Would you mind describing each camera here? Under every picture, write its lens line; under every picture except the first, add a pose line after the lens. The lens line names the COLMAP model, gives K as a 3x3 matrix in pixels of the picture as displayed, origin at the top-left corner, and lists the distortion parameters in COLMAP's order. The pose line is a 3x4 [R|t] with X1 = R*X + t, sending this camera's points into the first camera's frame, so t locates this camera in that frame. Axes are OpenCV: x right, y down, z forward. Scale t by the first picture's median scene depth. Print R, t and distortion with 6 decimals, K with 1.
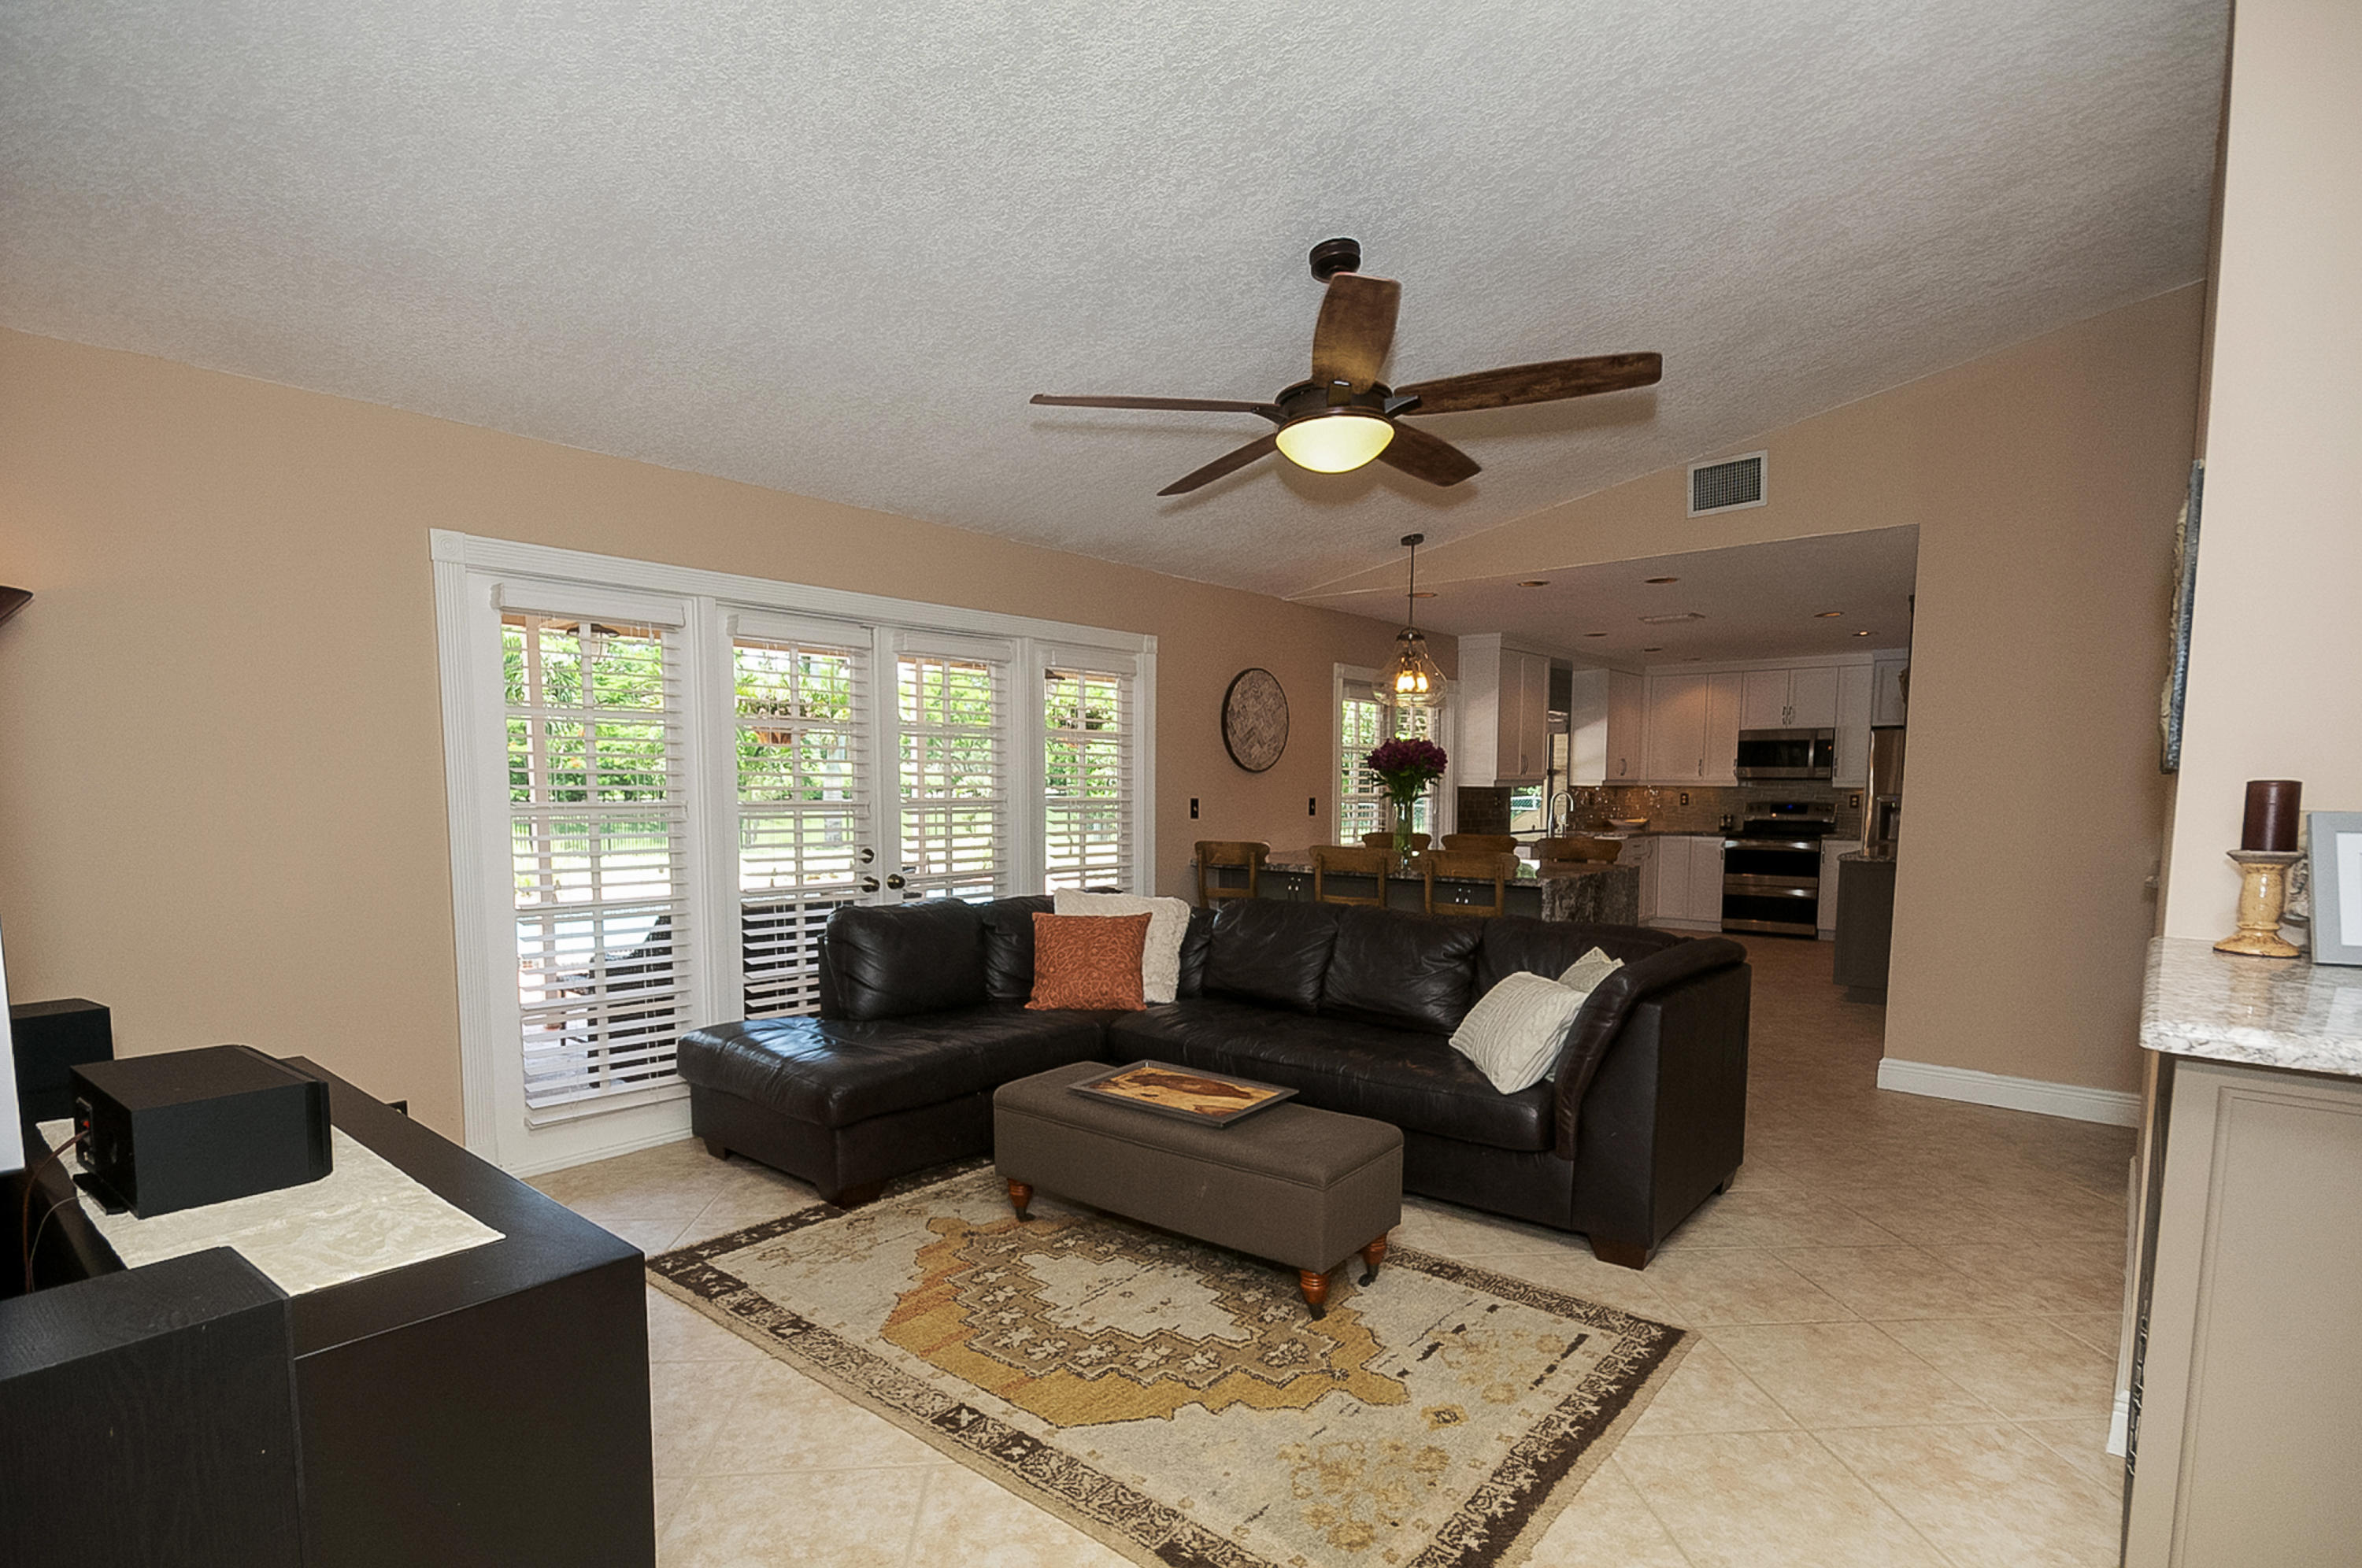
lens RADIAL K [[1137.6, 0, 1139.2], [0, 1137.6, 878.6], [0, 0, 1]] dist [-0.004525, 0.000512]
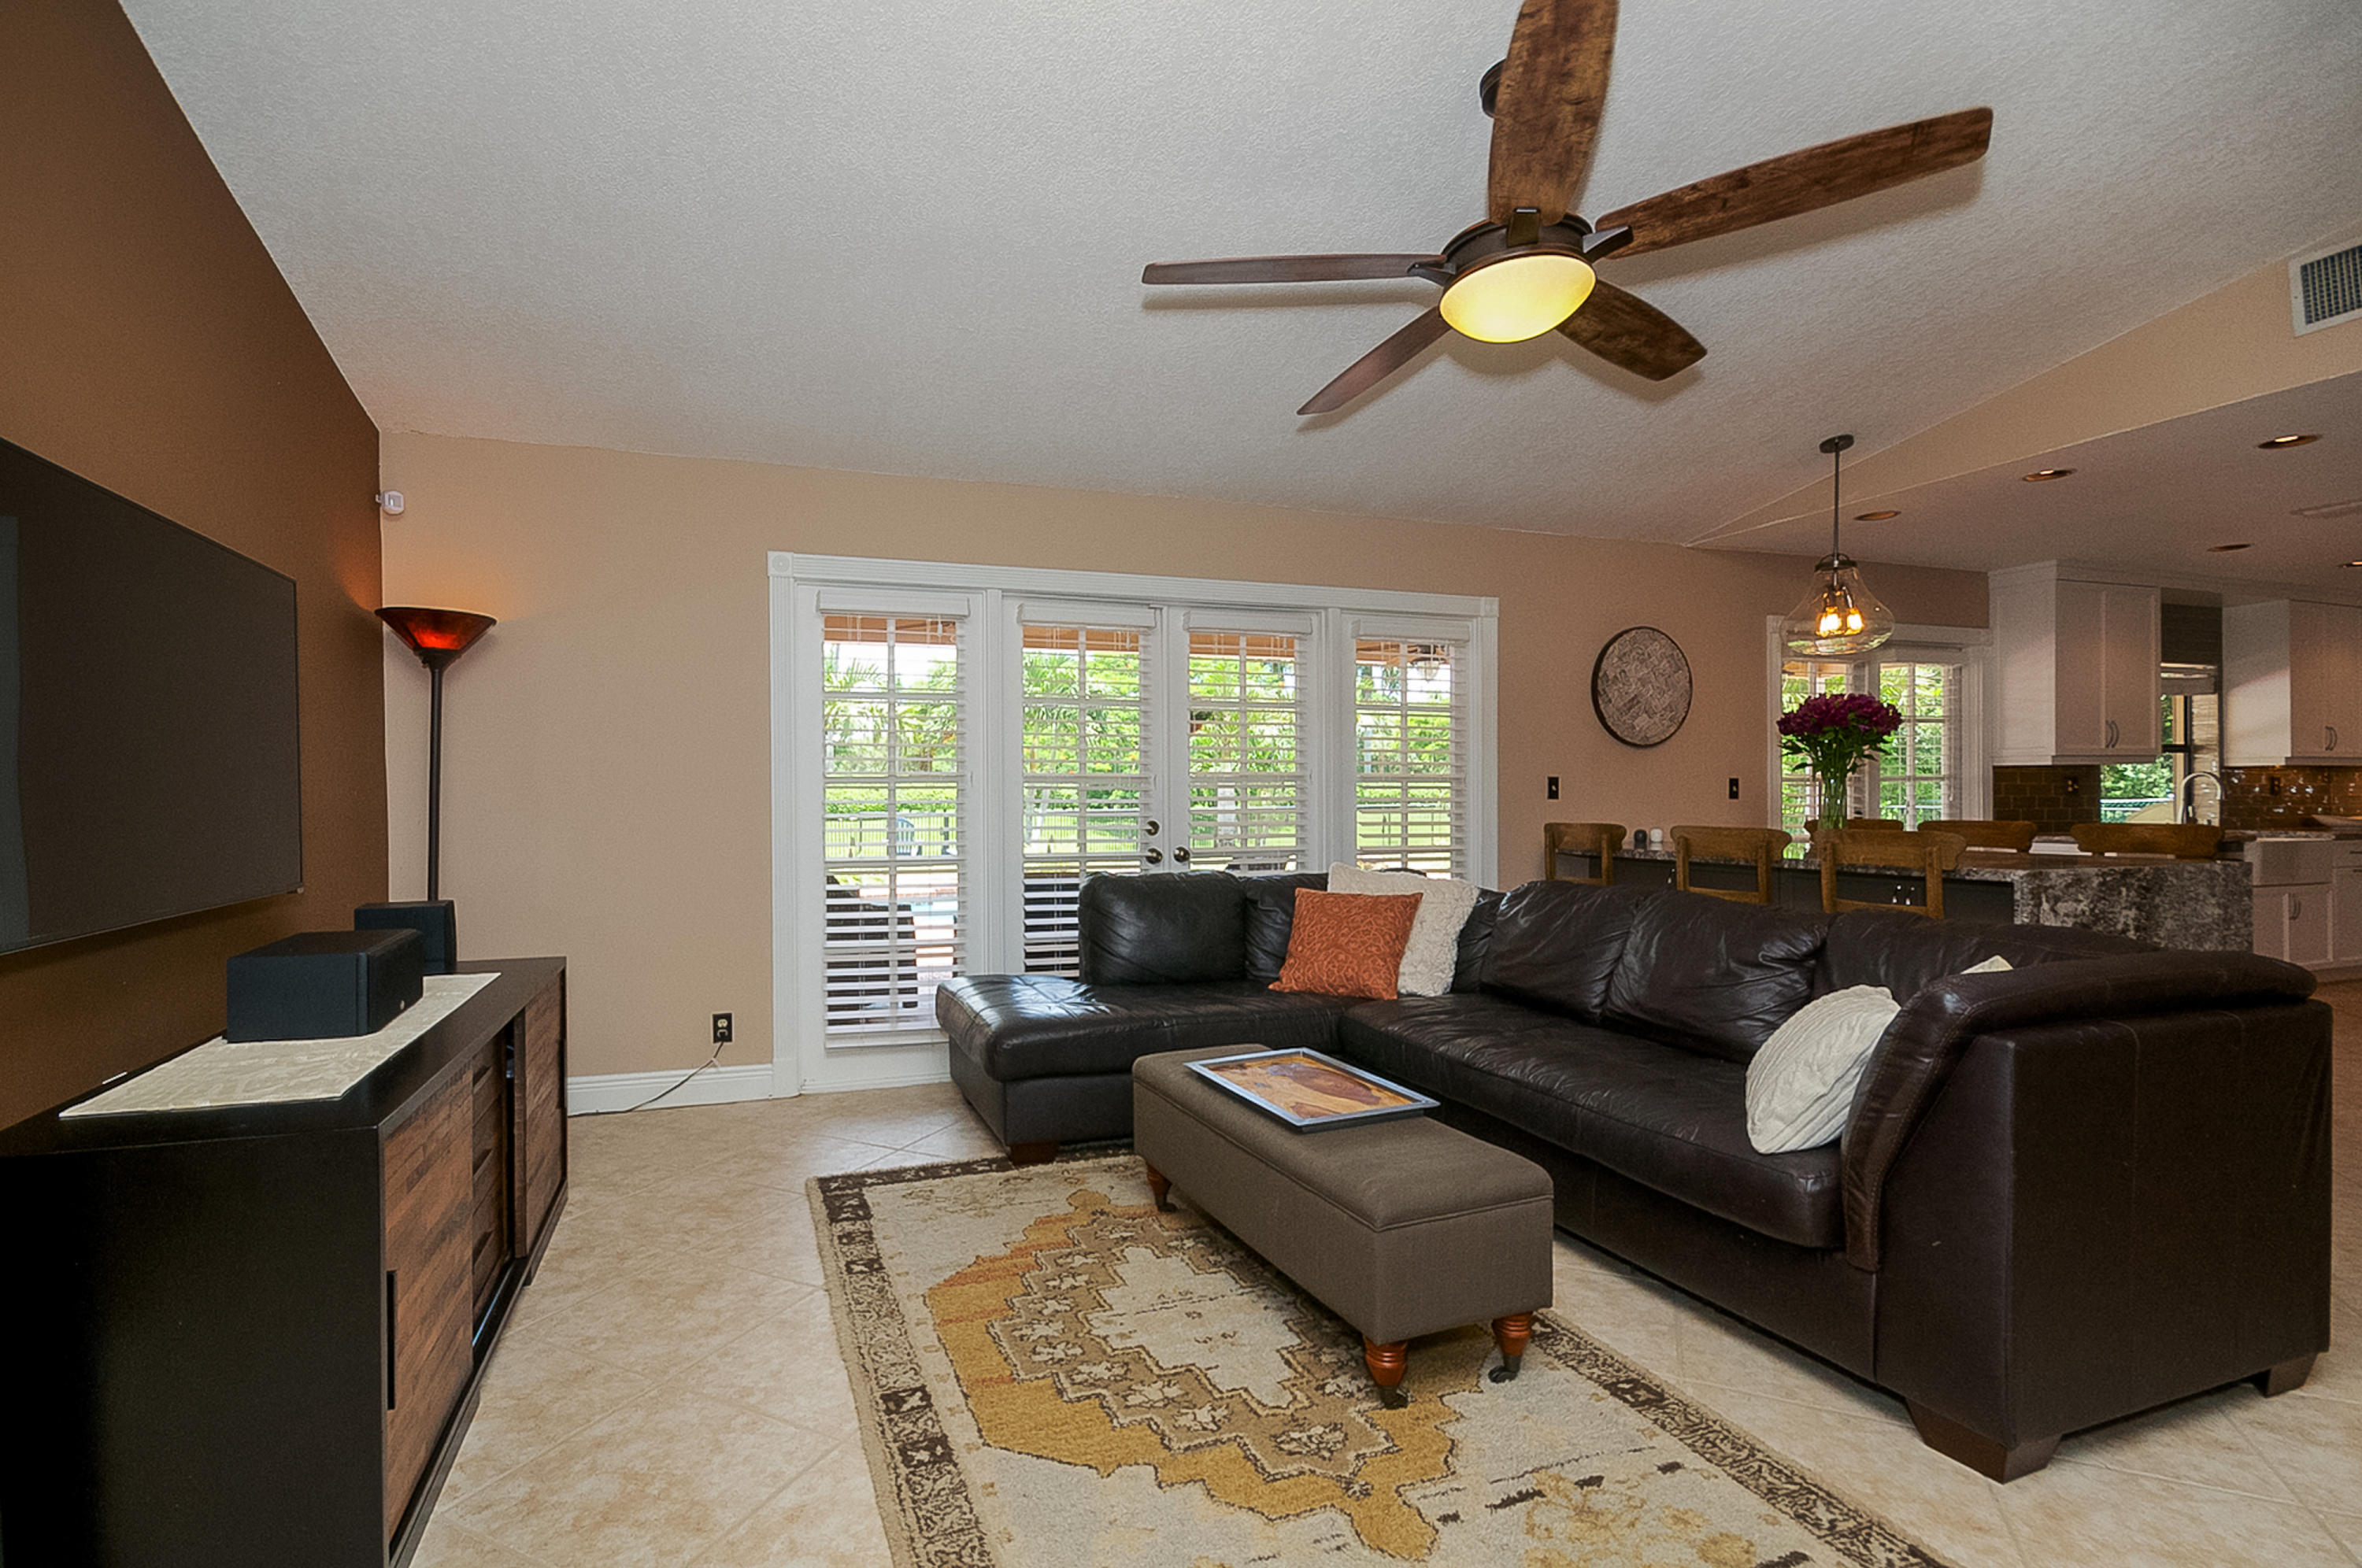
lens RADIAL K [[1053.4, 0, 1073.0], [0, 1053.4, 795.0], [0, 0, 1]] dist [-0.003931, -0.001050]
pose [[0.860973, -0.005822, -0.508617, 0.229183], [-0.036746, 0.996610, -0.073611, 0.028578], [0.507321, 0.082066, 0.857840, 0.180030]]
